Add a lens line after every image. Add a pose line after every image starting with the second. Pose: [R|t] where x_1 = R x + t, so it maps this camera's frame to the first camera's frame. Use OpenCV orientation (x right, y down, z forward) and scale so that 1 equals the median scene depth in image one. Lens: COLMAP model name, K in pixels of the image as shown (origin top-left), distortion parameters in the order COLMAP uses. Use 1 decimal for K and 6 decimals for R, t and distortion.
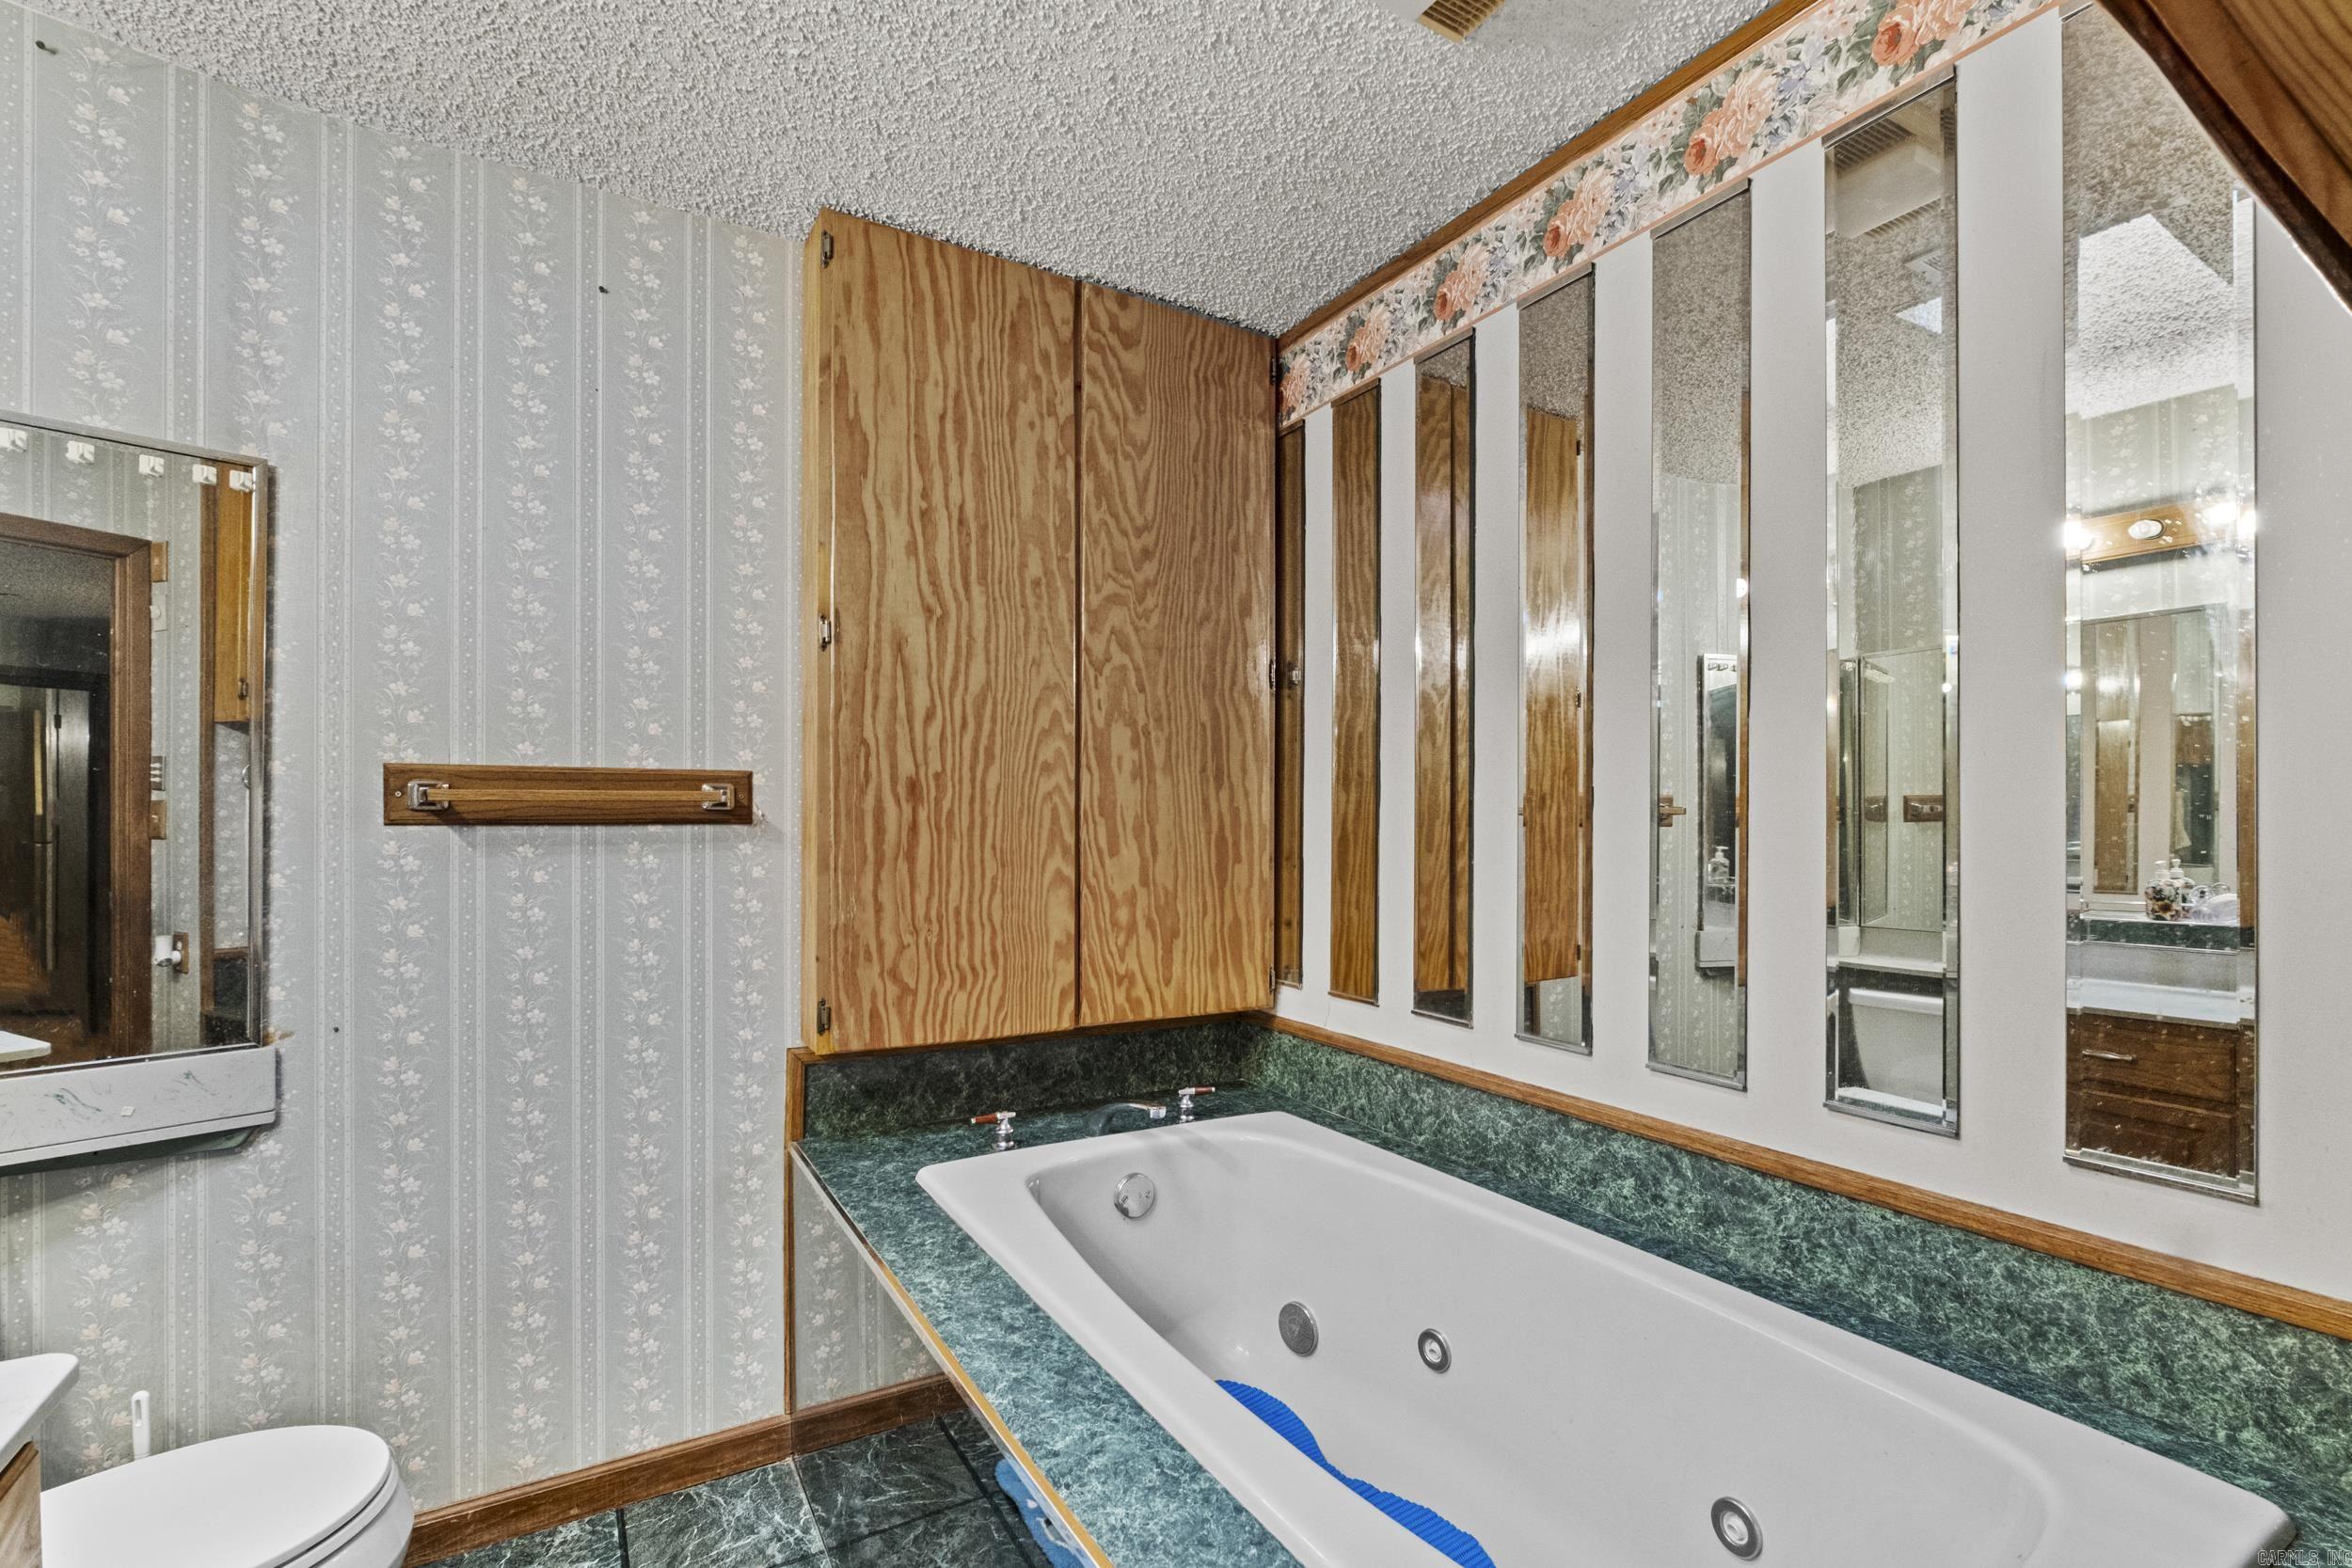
lens RADIAL K [[1064.2, 0, 1181.4], [0, 1064.2, 825.8], [0, 0, 1]] dist [-0.007457, -0.000108]
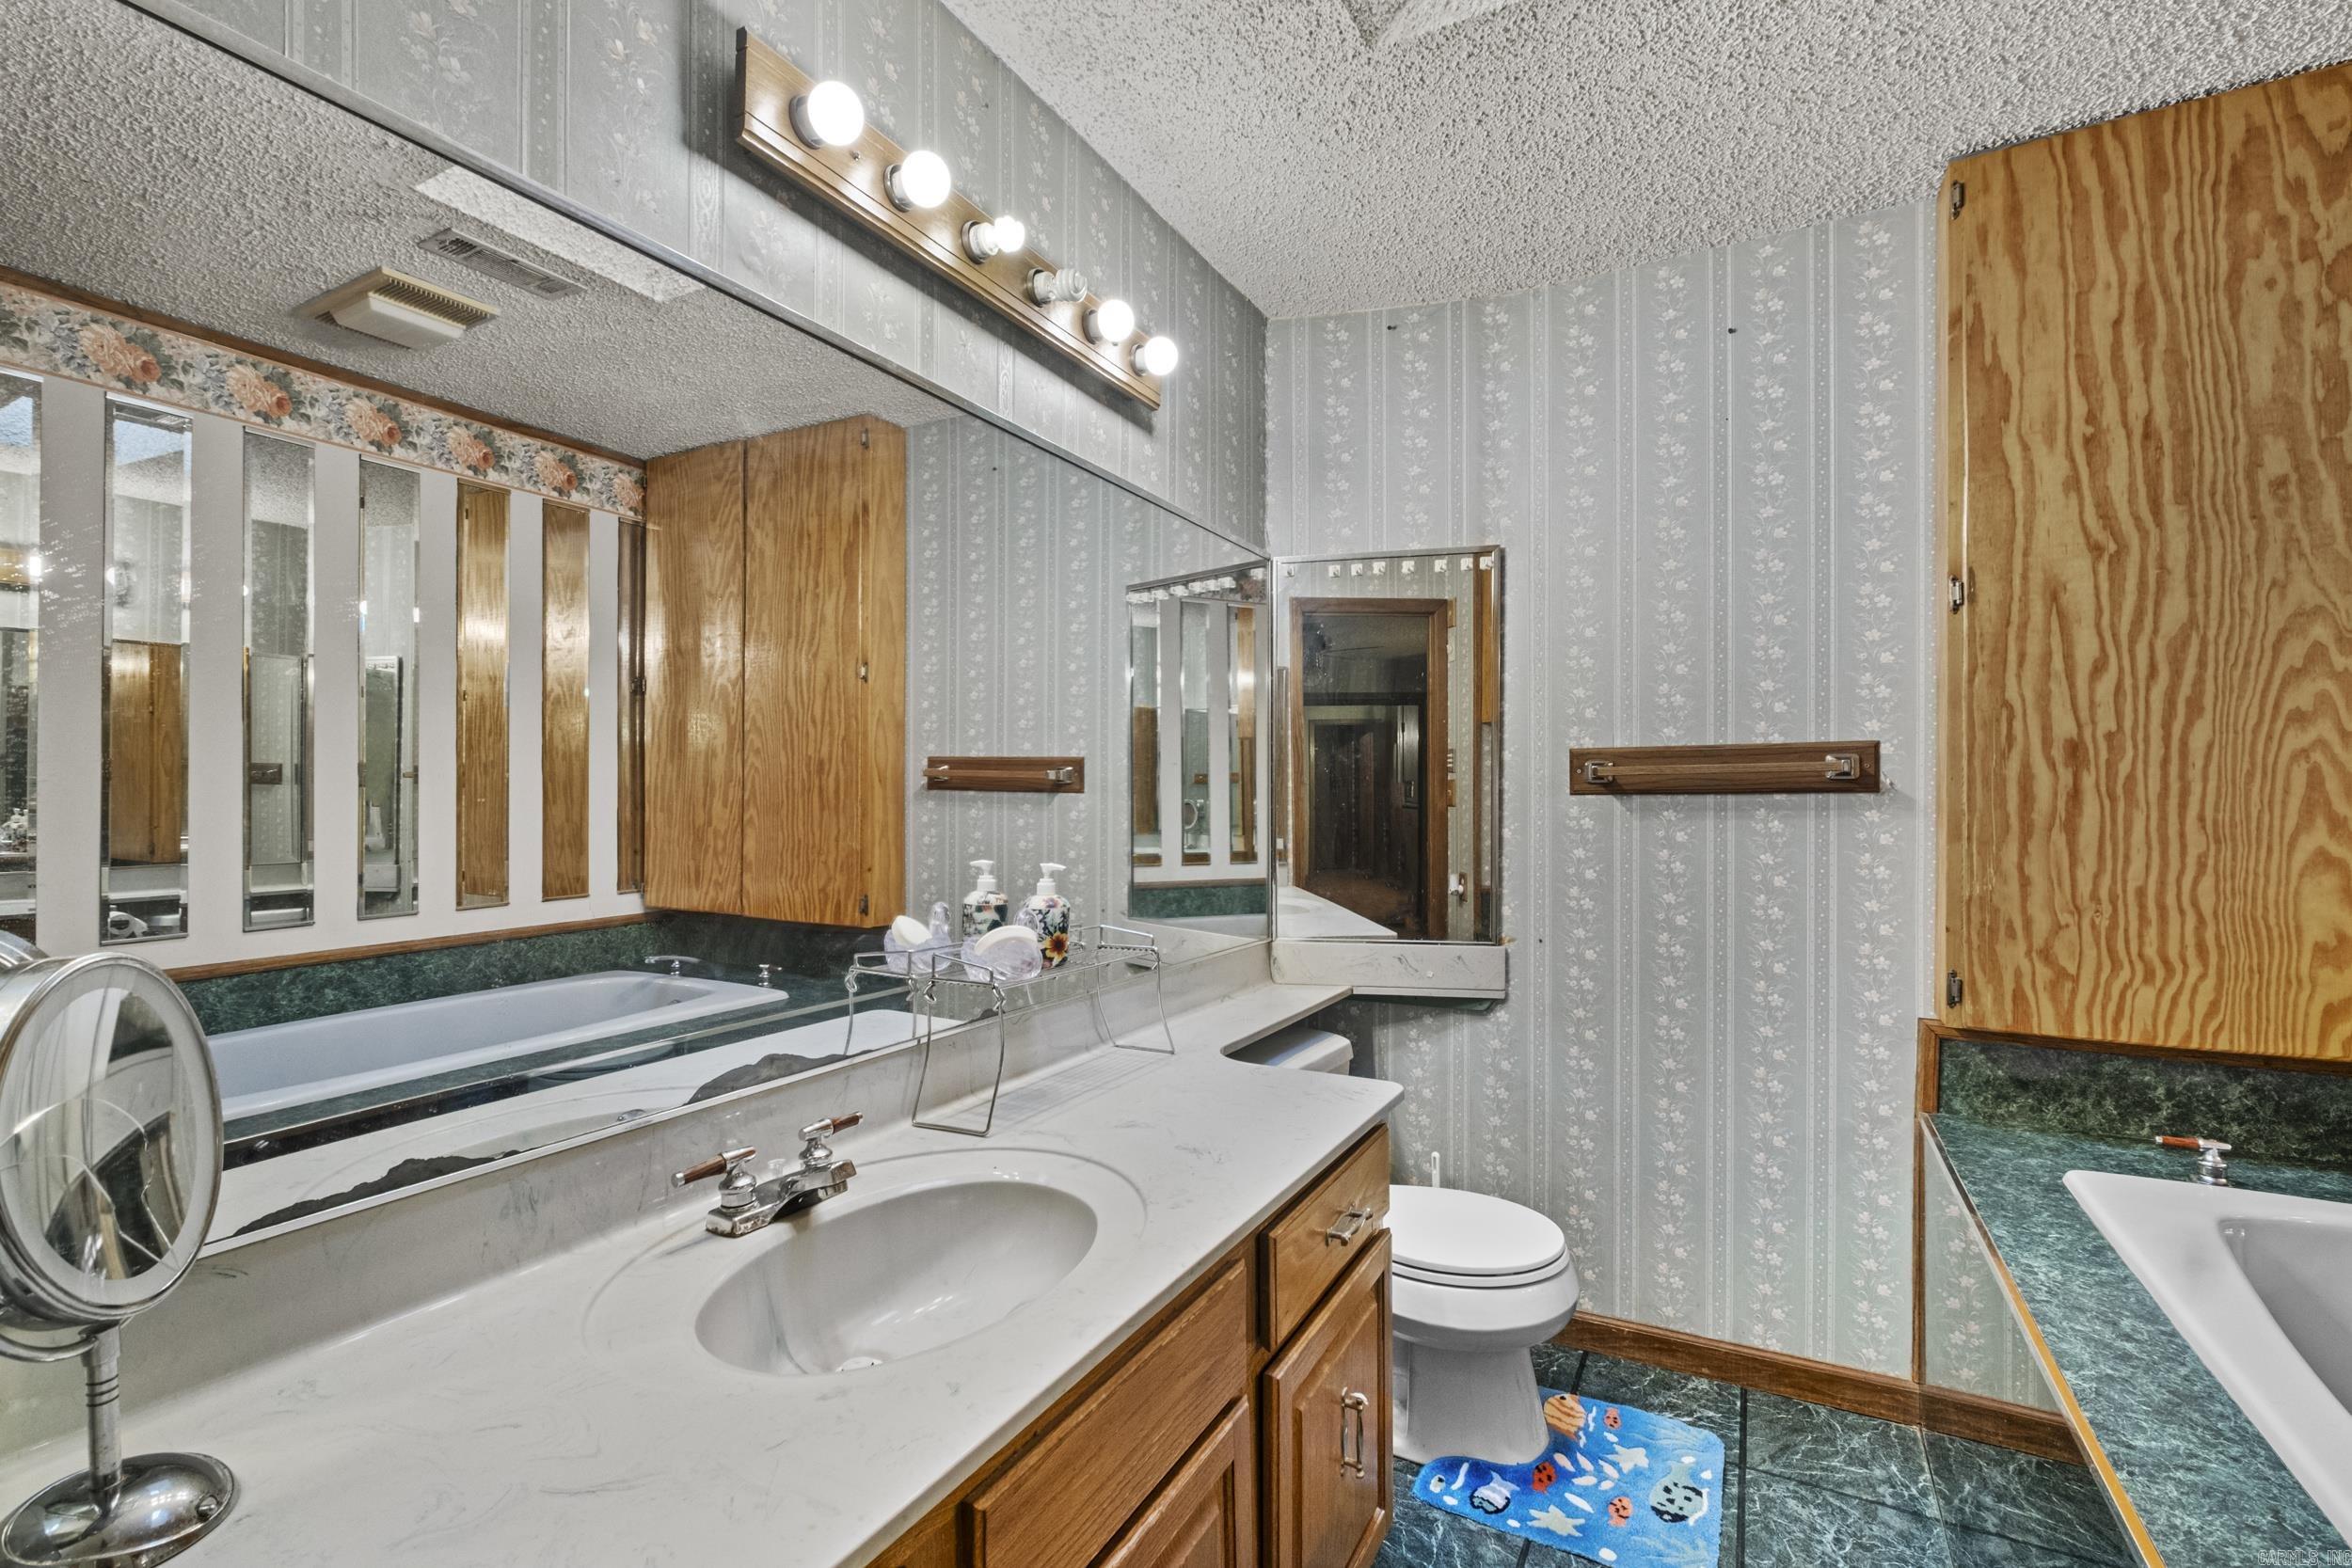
lens RADIAL K [[1030.0, 0, 1172.4], [0, 1030.0, 802.9], [0, 0, 1]] dist [-0.004629, 0.000322]
pose [[0.508550, 0.002139, -0.861030, 0.107640], [0.002443, 0.999989, 0.003927, 0.003206], [0.861029, -0.004100, 0.508539, -0.094803]]
